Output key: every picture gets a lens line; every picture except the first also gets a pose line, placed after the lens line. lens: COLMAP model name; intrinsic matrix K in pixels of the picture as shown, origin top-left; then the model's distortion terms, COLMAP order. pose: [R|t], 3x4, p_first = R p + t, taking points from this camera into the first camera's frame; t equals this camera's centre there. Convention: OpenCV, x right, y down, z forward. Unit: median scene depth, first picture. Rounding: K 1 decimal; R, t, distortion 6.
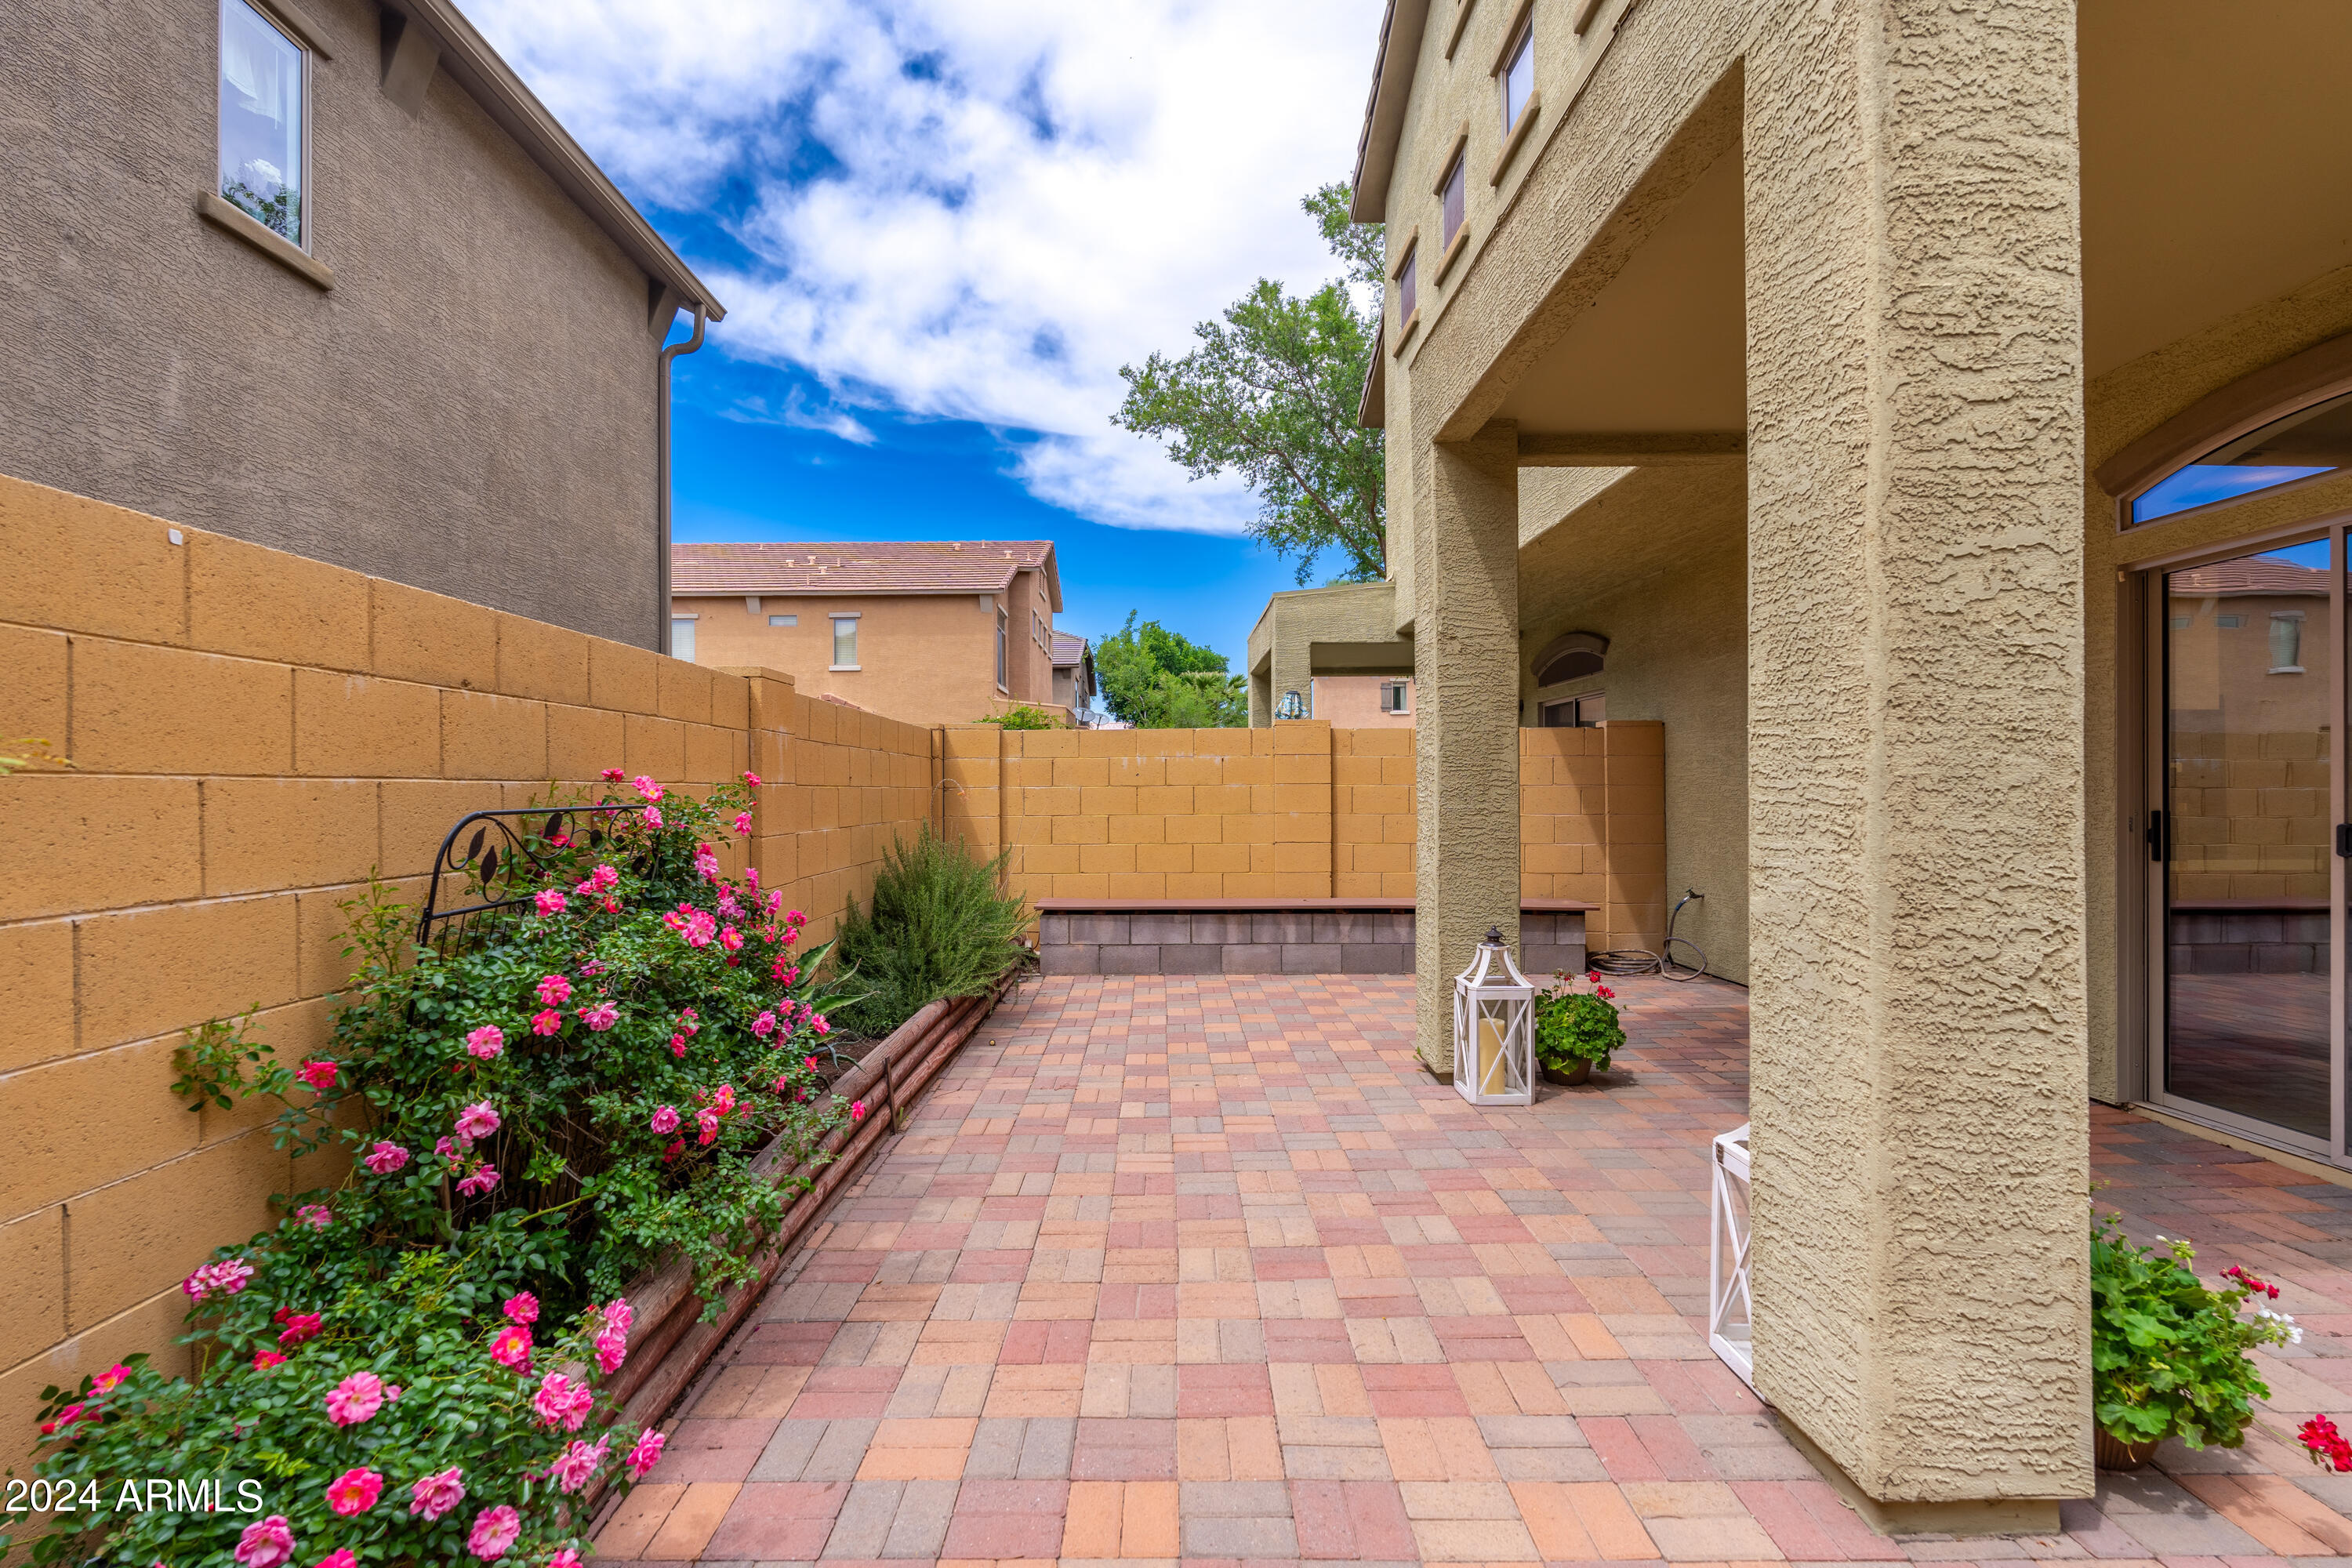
lens RADIAL K [[1099.1, 0, 1160.3], [0, 1099.1, 790.5], [0, 0, 1]] dist [-0.004349, 0.000001]
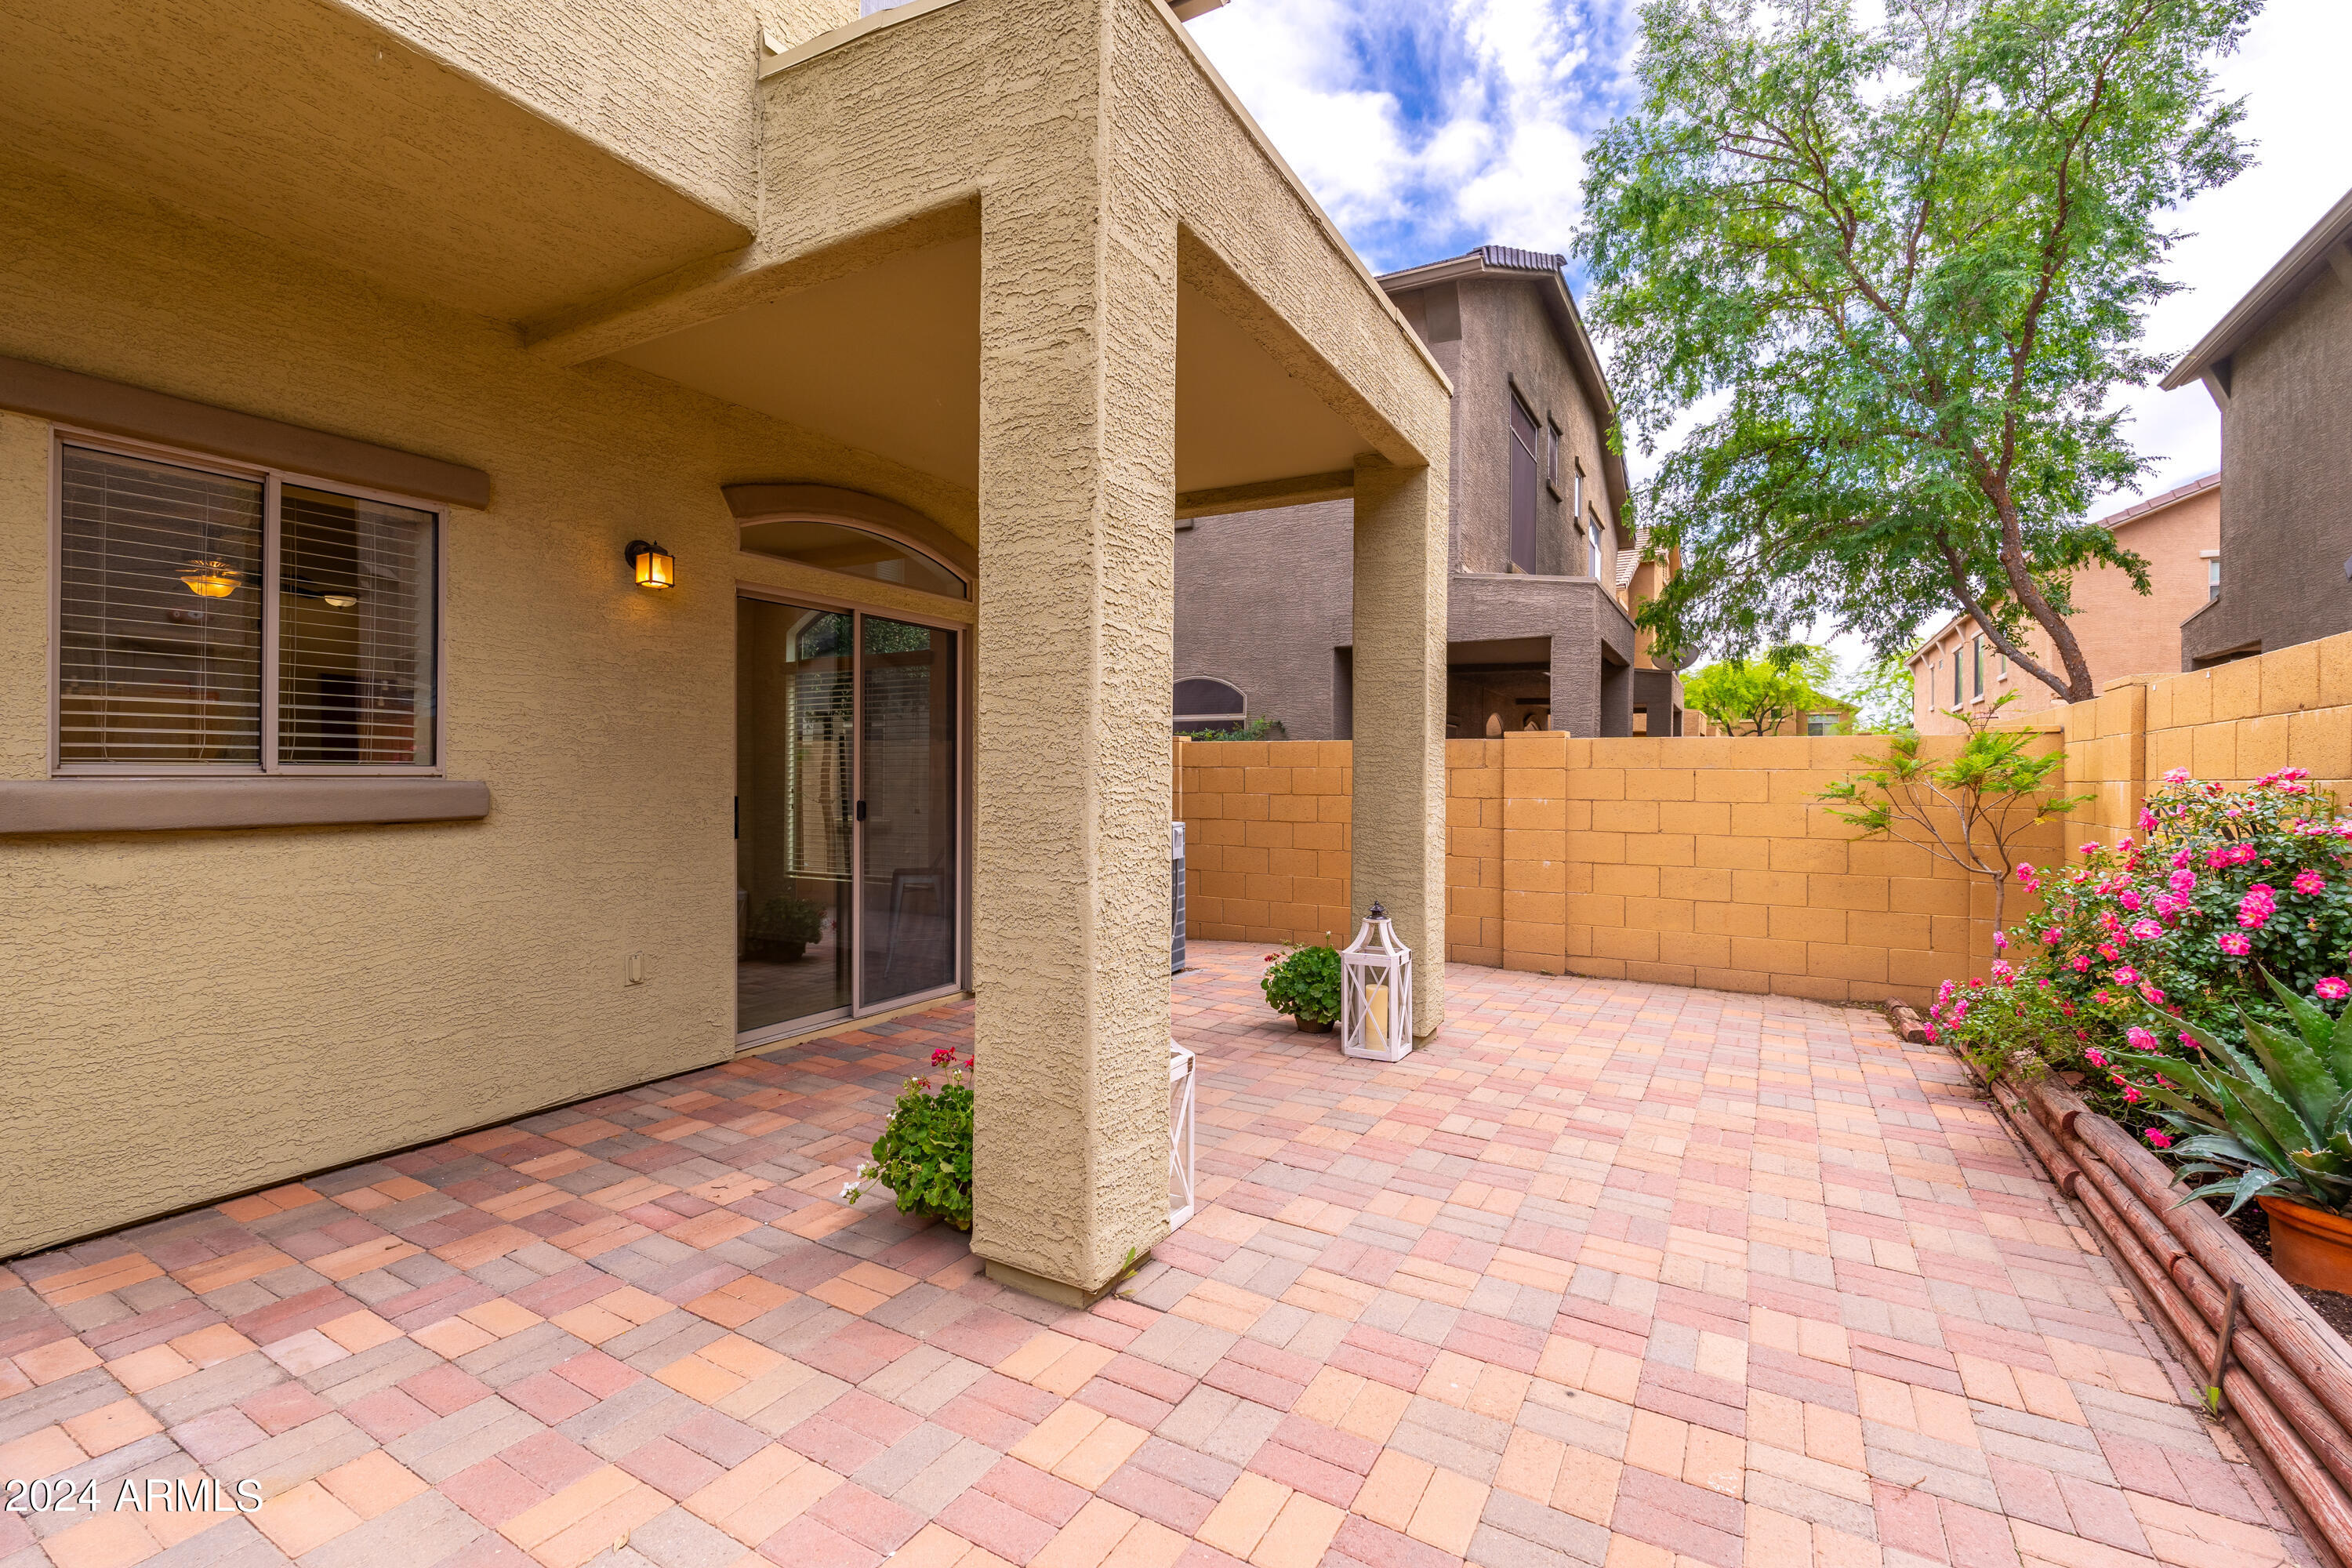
lens RADIAL K [[1035.0, 0, 1173.7], [0, 1035.0, 778.0], [0, 0, 1]] dist [-0.004955, -0.000085]
pose [[-0.867754, -0.001612, 0.496991, -0.051281], [-0.001703, 0.999999, 0.000270, -0.004975], [-0.496991, -0.000612, -0.867755, 1.881158]]
